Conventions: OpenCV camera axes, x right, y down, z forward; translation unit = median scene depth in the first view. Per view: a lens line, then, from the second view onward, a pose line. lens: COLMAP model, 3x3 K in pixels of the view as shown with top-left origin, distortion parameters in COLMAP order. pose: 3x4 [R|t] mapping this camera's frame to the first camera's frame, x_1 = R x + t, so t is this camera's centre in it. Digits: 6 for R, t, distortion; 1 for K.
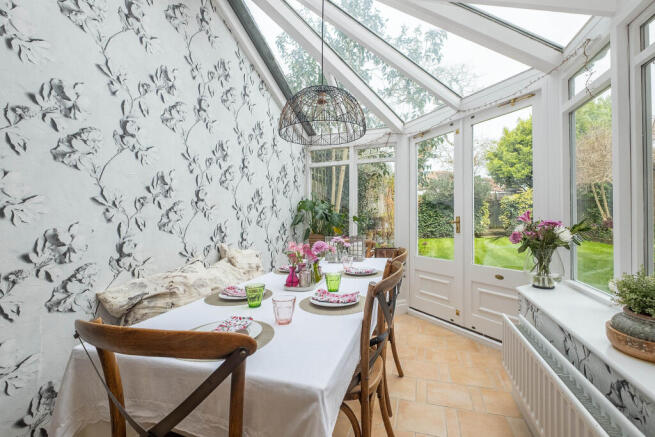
lens RADIAL K [[291.5, 0, 326.3], [0, 291.5, 218.4], [0, 0, 1]] dist [-0.004781, -0.000240]
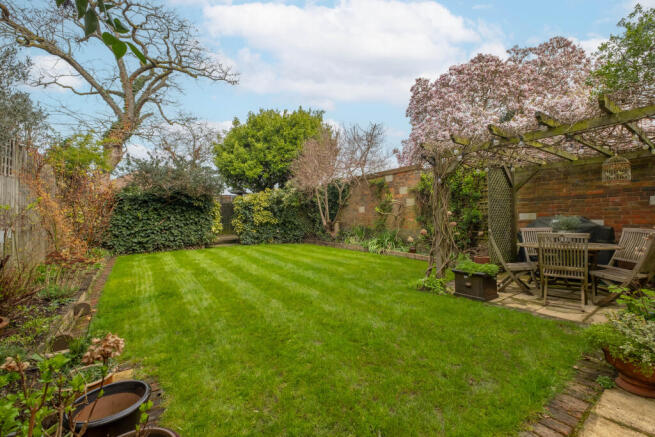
lens RADIAL K [[291.5, 0, 325.5], [0, 291.5, 222.4], [0, 0, 1]] dist [-0.004781, -0.000240]
pose [[0.605024, 0.002120, 0.796205, 0.097691], [-0.000597, 0.999997, -0.002209, 0.000634], [-0.796207, 0.000861, 0.605023, 0.286951]]
